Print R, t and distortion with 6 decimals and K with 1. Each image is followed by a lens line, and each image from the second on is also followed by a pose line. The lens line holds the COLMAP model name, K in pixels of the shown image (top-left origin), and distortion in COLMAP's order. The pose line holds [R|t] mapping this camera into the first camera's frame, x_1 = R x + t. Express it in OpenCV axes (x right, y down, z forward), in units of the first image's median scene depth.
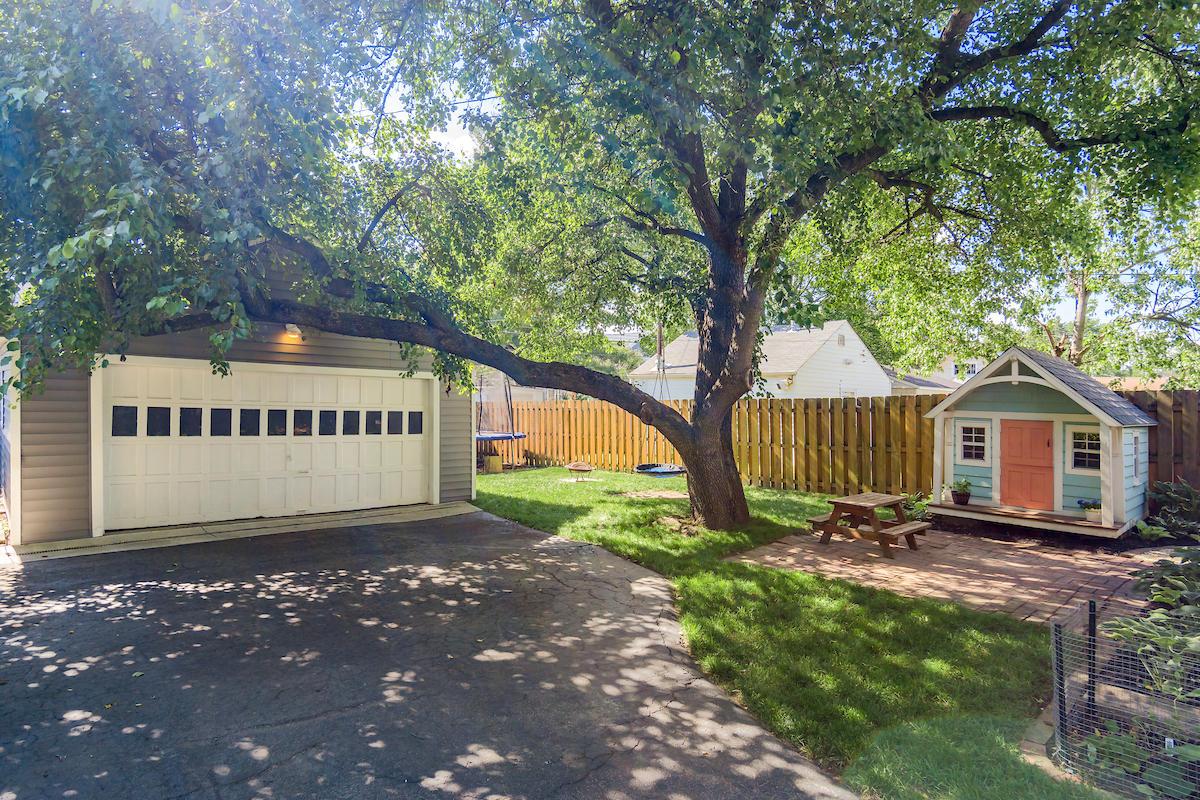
lens RADIAL K [[734.0, 0, 600.0], [0, 734.0, 400.0], [0, 0, 1]] dist [-0.000598, -0.000244]
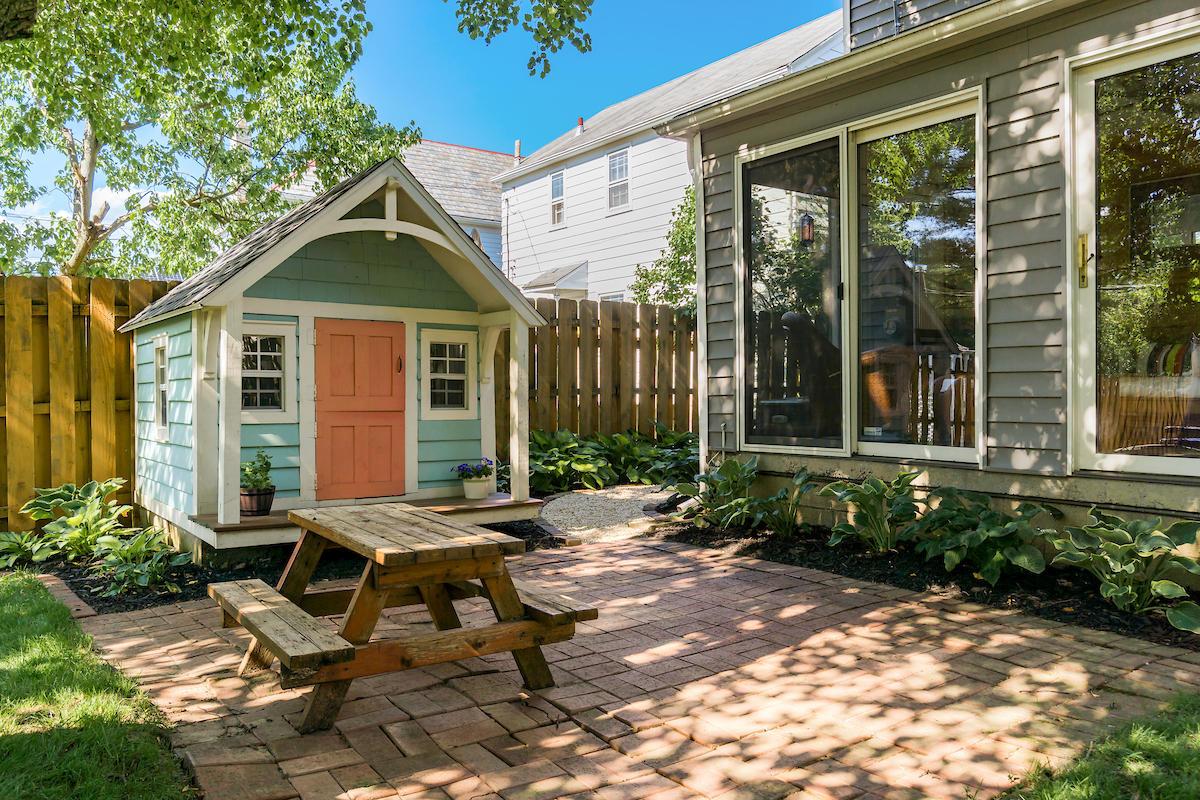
lens RADIAL K [[873.8, 0, 600.0], [0, 873.8, 400.0], [0, 0, 1]] dist [-0.002818, -0.000843]
pose [[0.113810, -0.037922, 0.992779, 0.015419], [0.015945, 0.999212, 0.036340, 0.064455], [-0.993375, 0.011694, 0.114325, 0.798150]]
